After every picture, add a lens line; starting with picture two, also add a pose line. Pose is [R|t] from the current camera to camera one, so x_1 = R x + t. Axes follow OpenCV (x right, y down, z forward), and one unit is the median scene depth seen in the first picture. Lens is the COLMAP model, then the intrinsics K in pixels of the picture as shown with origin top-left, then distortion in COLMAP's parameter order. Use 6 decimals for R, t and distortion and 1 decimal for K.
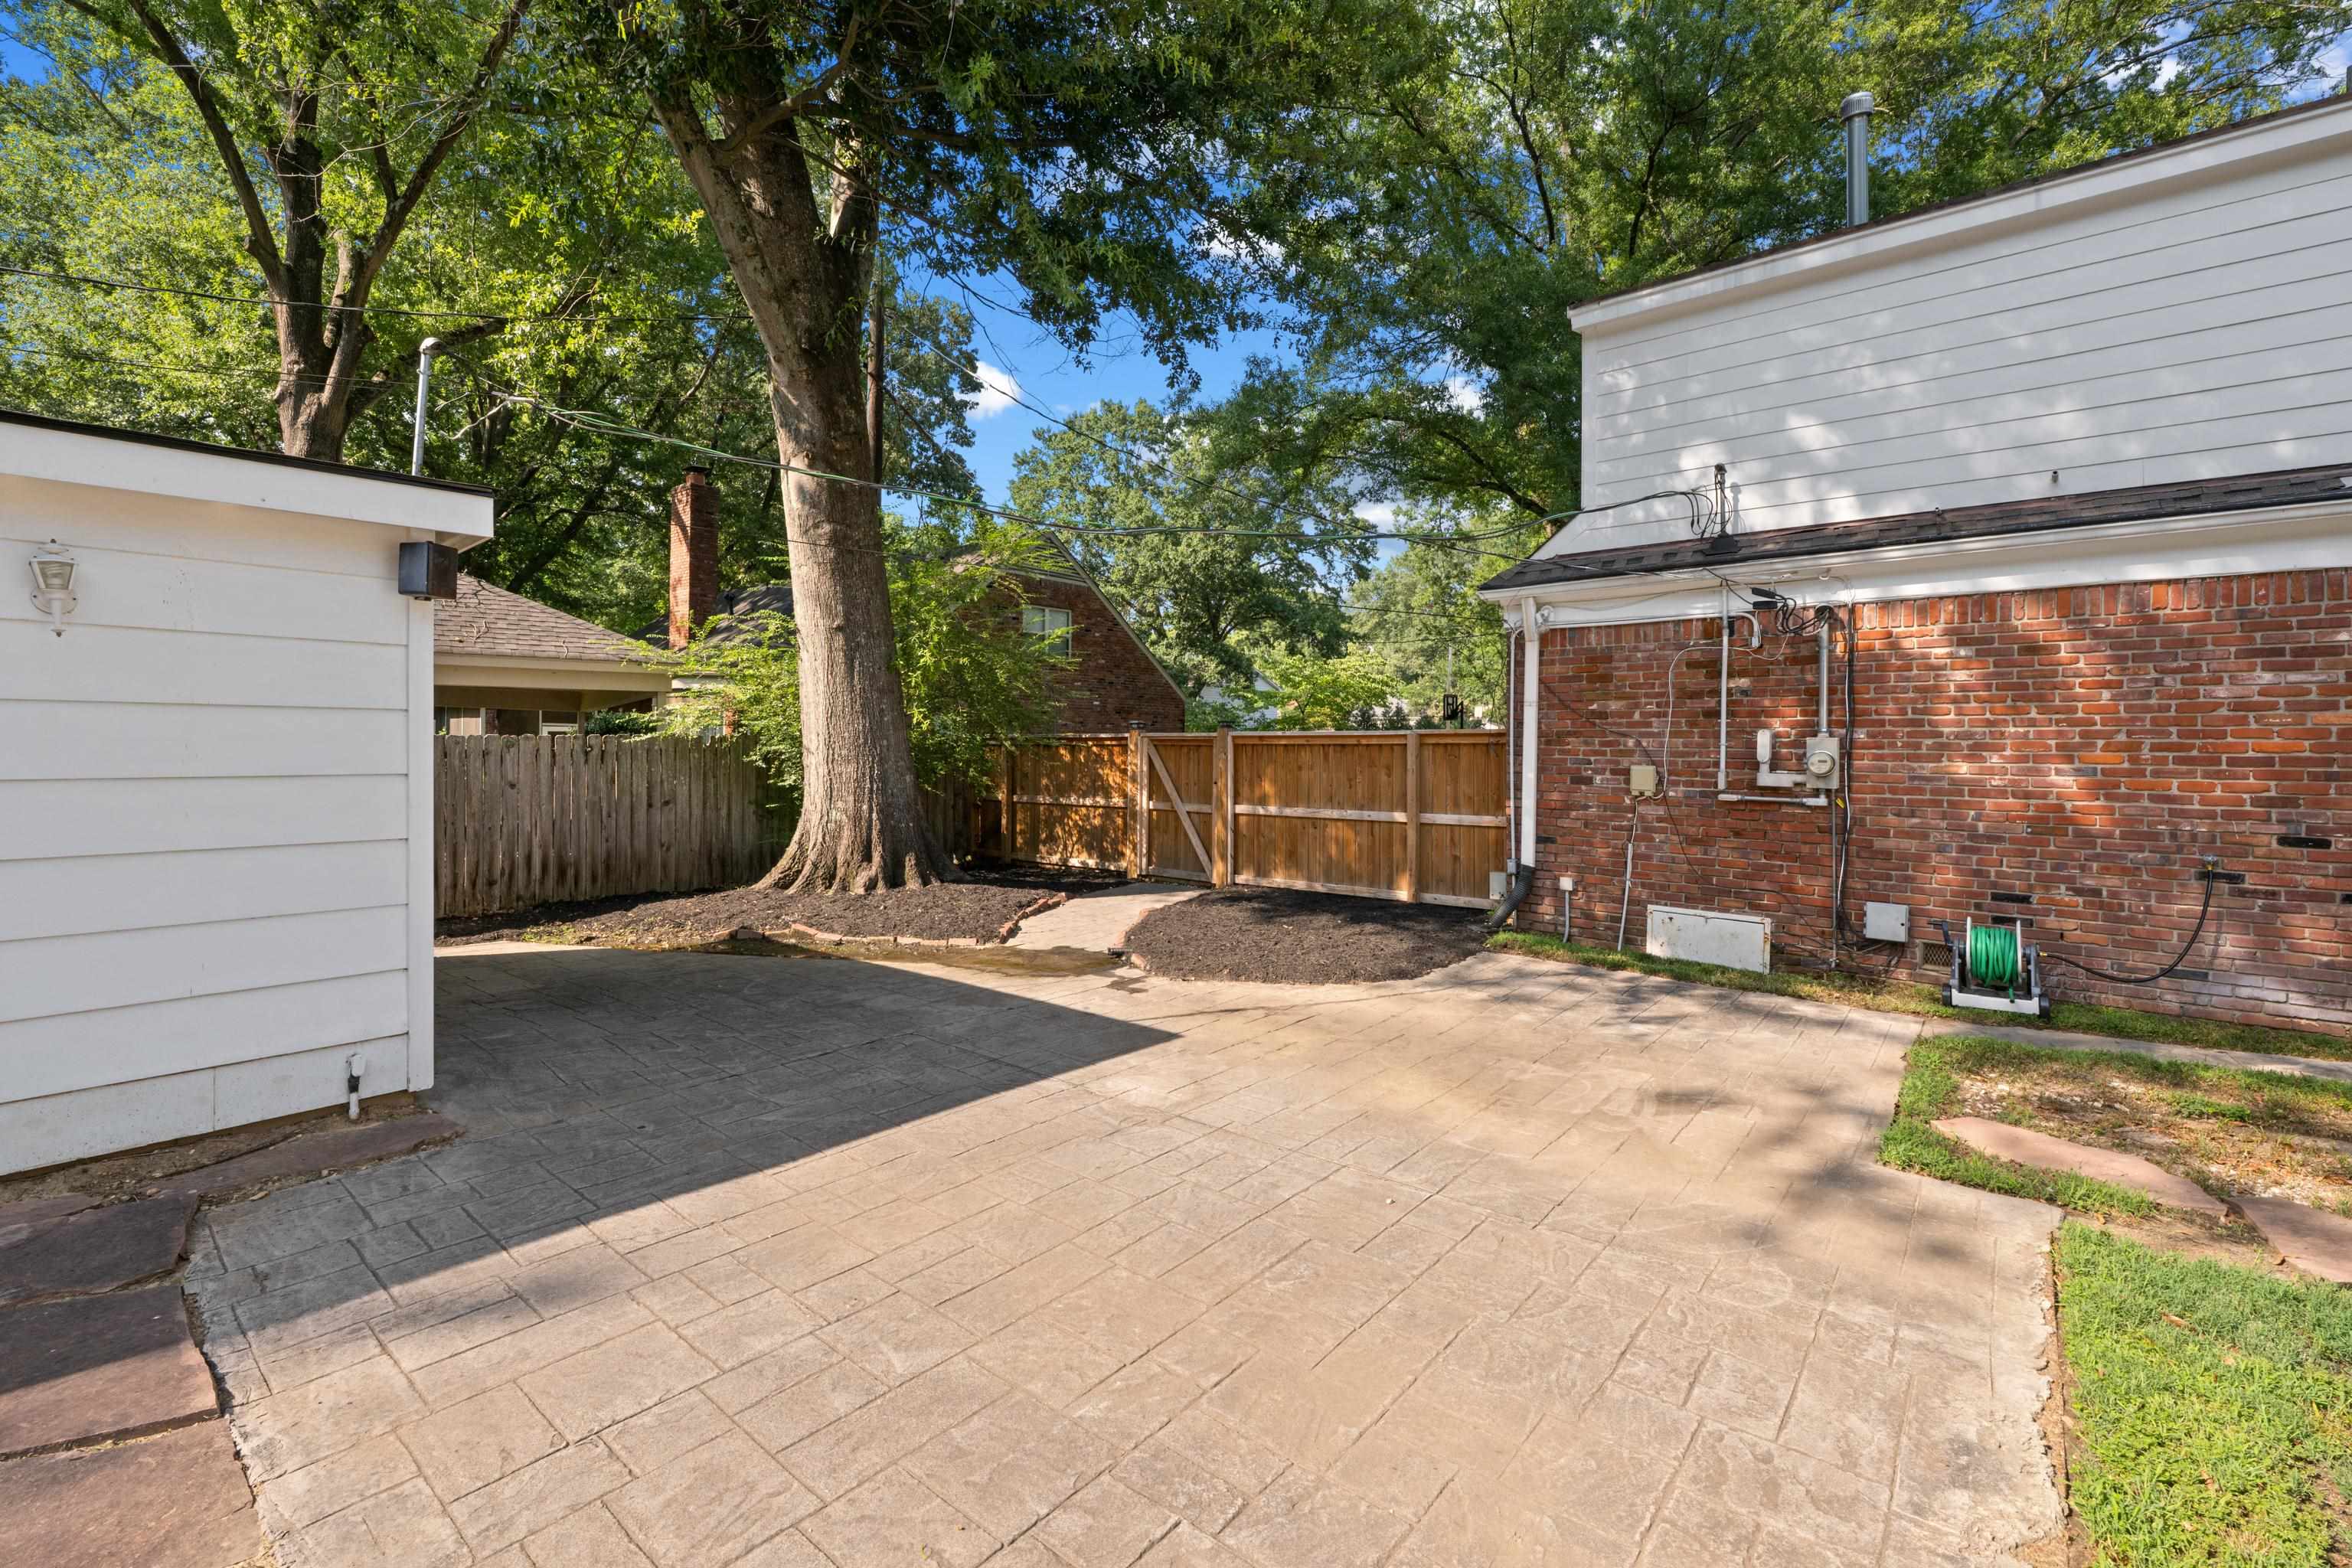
lens RADIAL K [[997.9, 0, 1177.1], [0, 997.9, 738.2], [0, 0, 1]] dist [-0.000768, -0.000146]
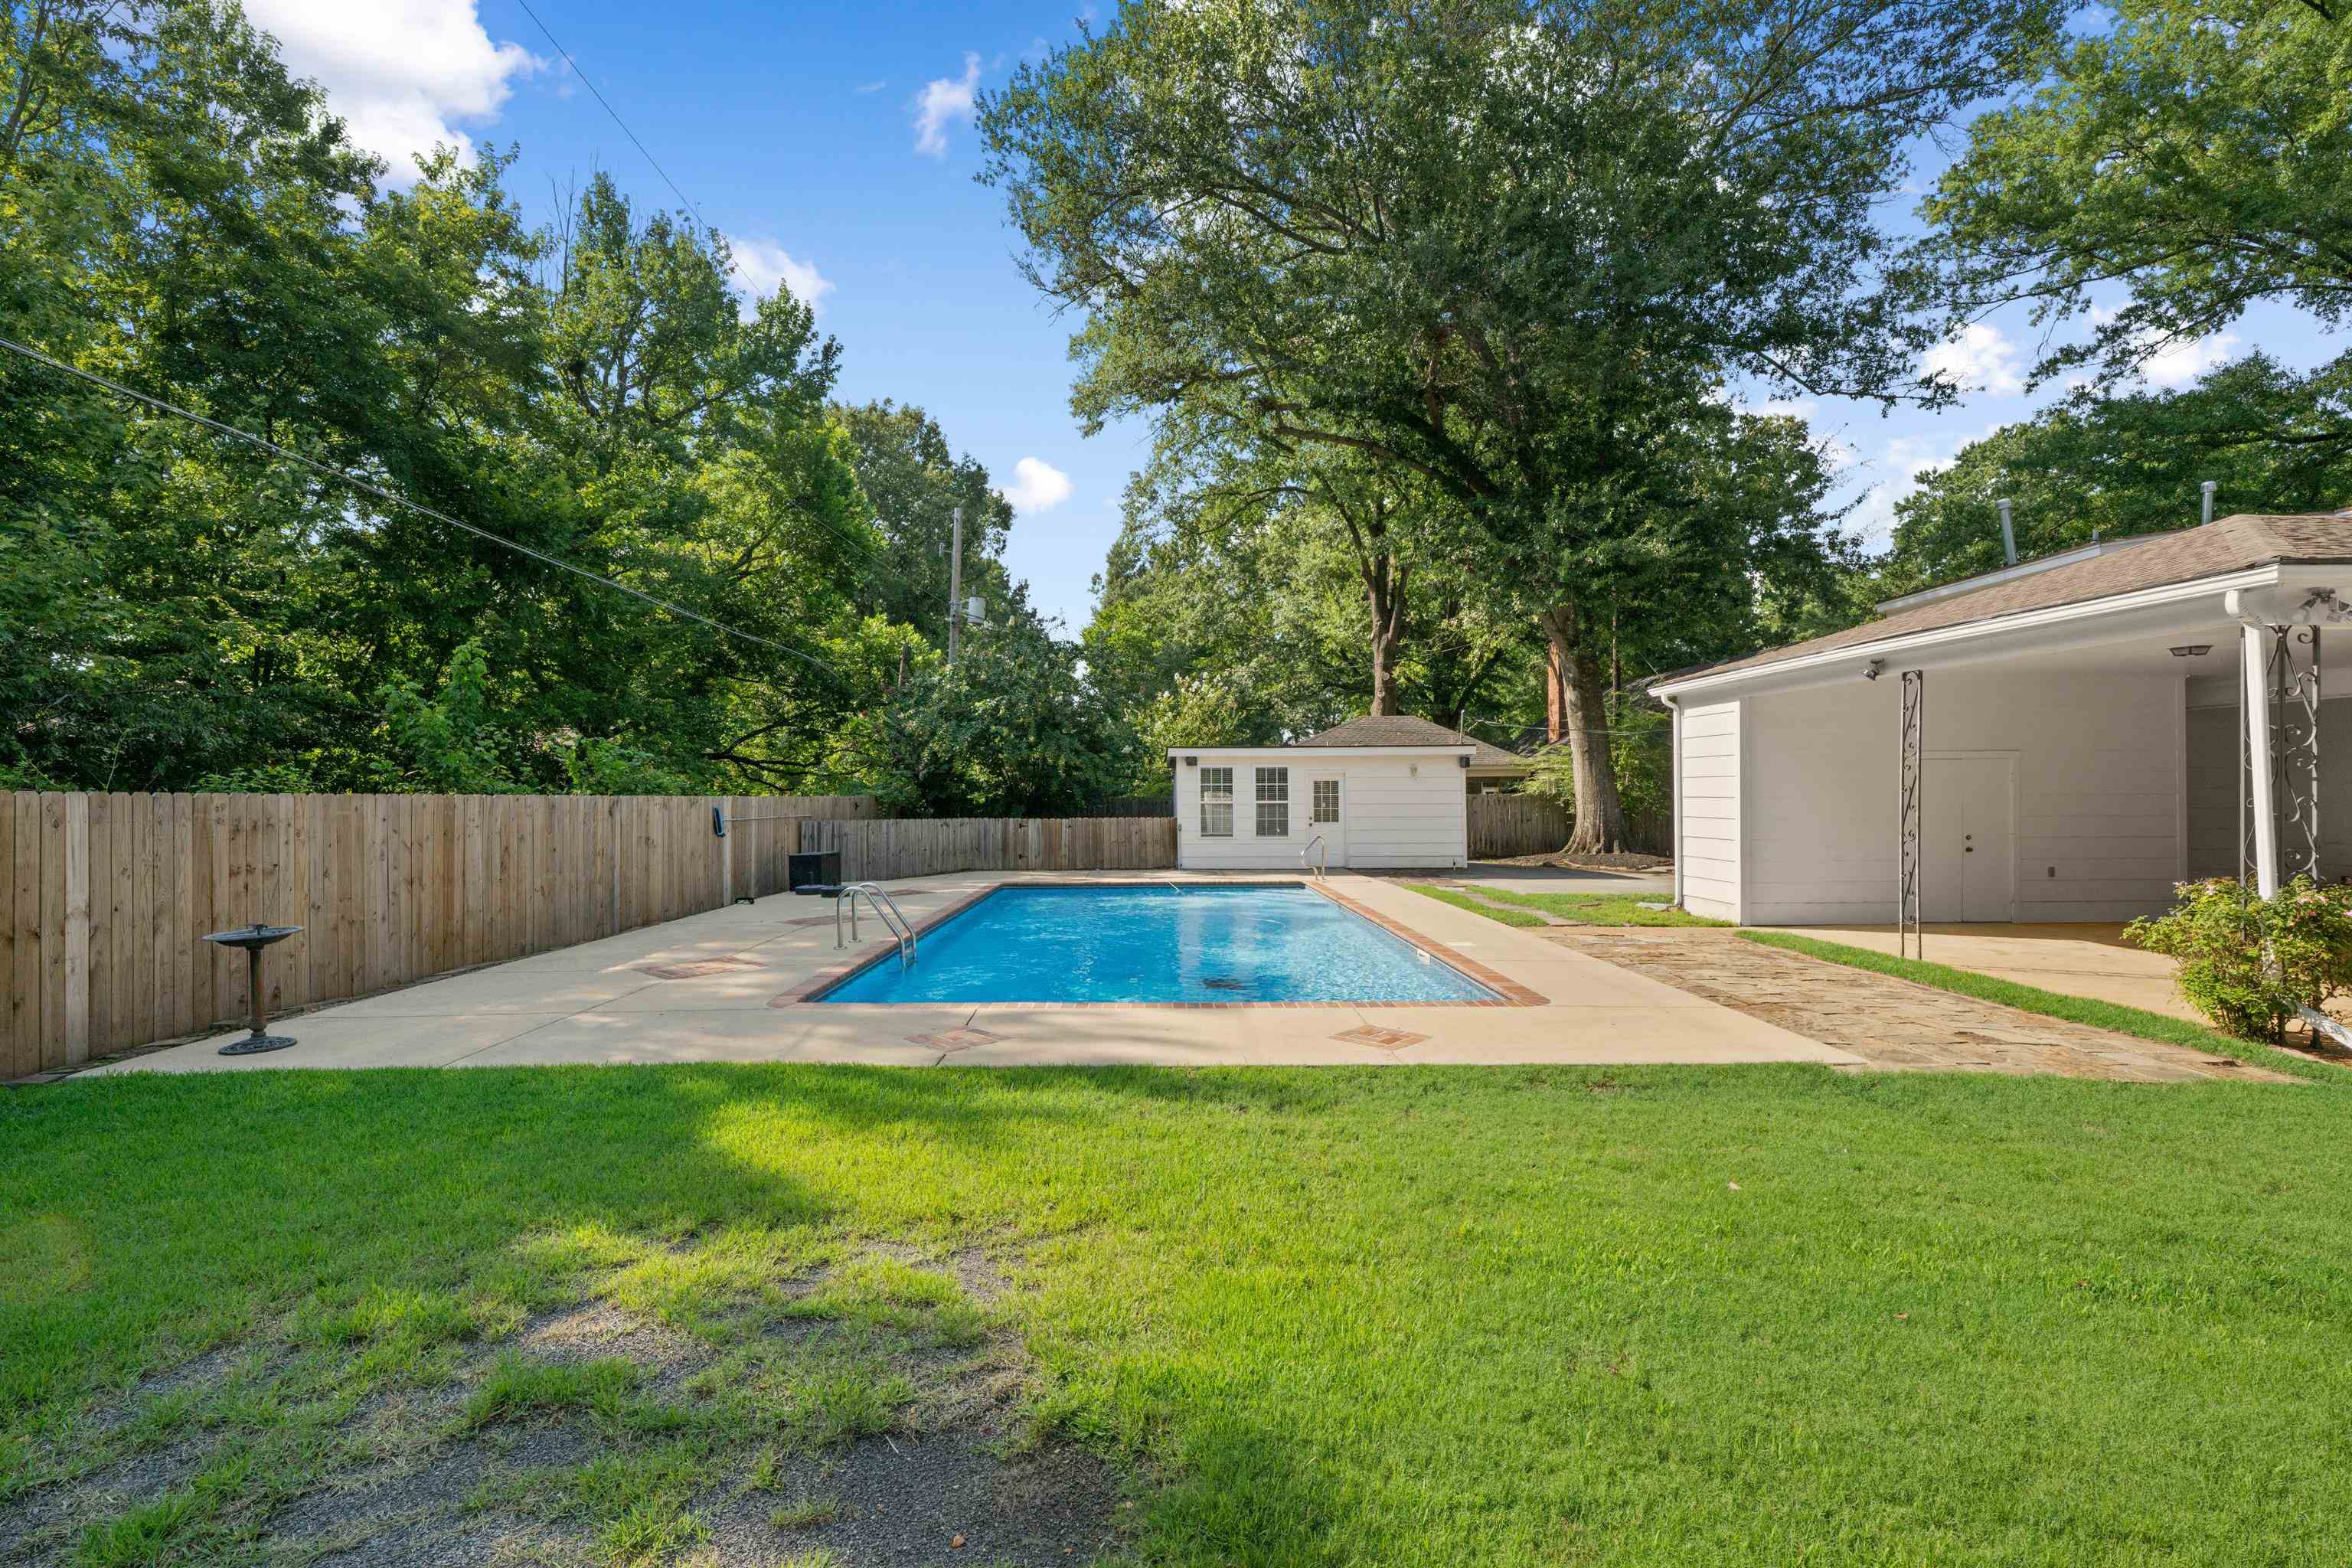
lens RADIAL K [[1034.1, 0, 1176.0], [0, 1034.1, 784.0], [0, 0, 1]] dist [-0.001989, -0.000170]
pose [[0.661416, -0.014129, -0.749886, 0.749767], [0.008668, 0.999900, -0.011195, -0.004492], [0.749969, 0.000905, 0.661472, -1.219774]]
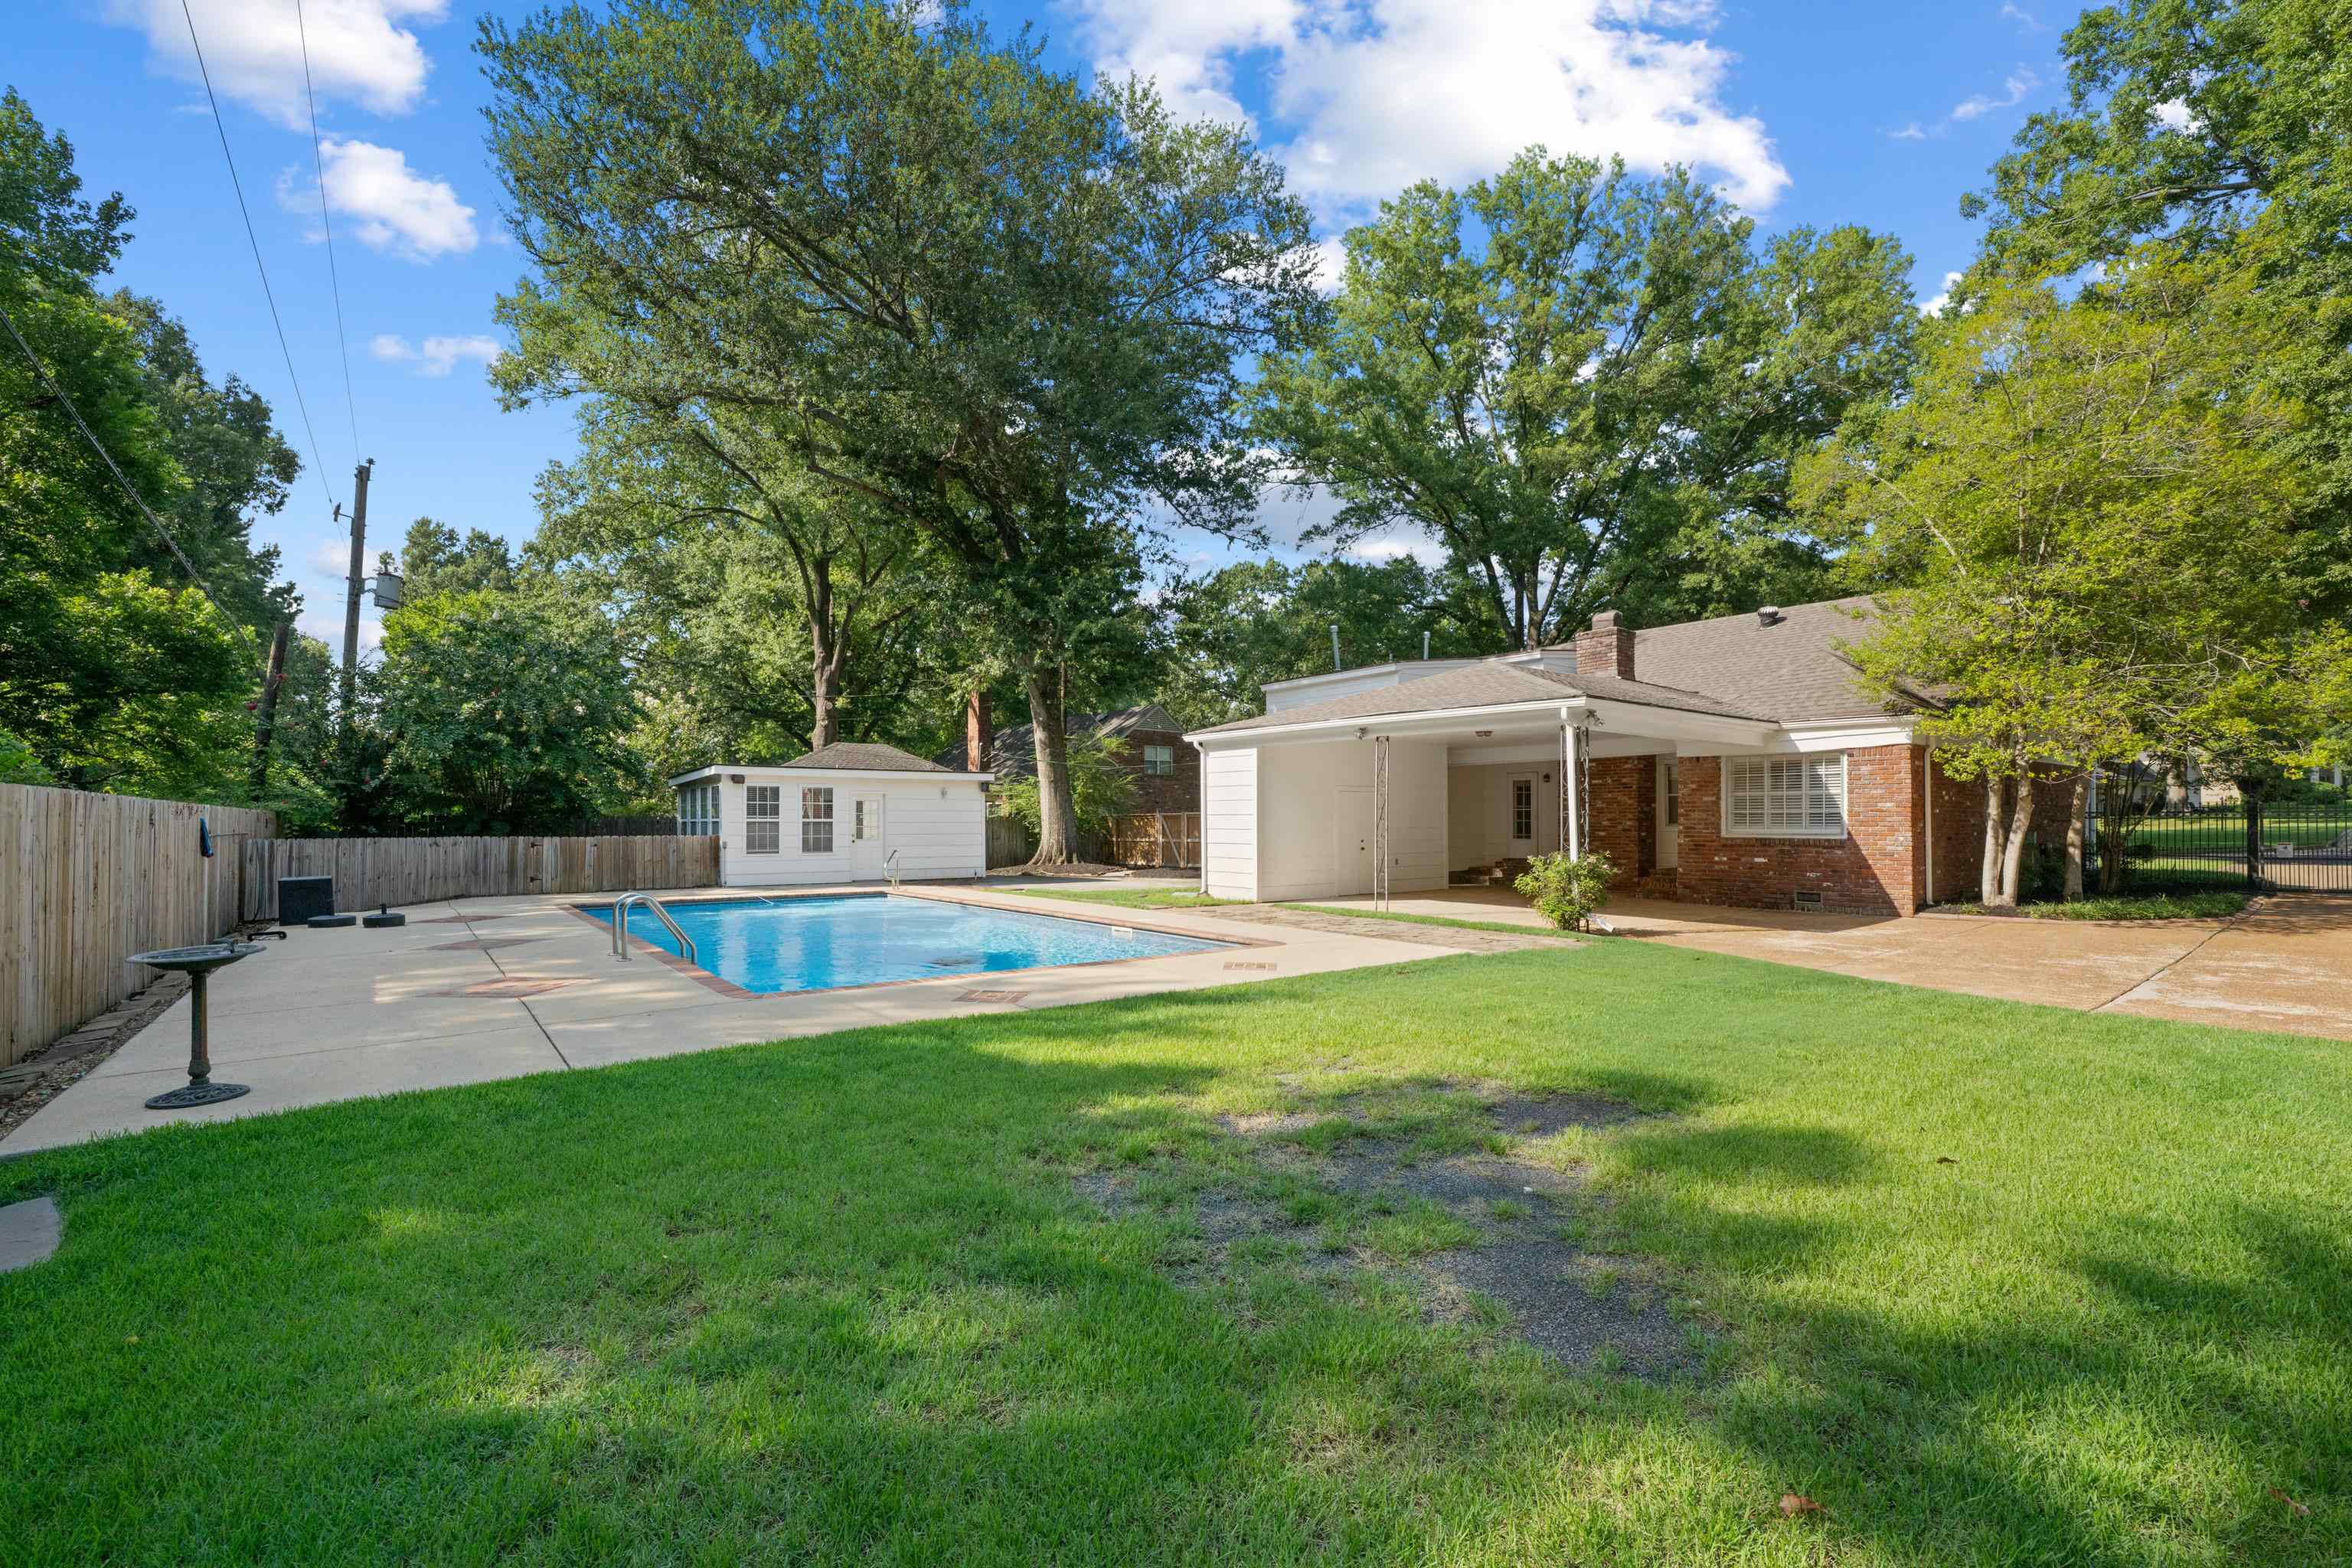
lens RADIAL K [[979.5, 0, 1176.0], [0, 979.5, 784.0], [0, 0, 1]] dist [-0.001074, -0.000289]
pose [[0.980877, -0.011164, -0.194308, 0.506002], [0.004291, 0.999351, -0.035756, 0.008585], [0.194581, 0.034239, 0.980289, -1.539140]]
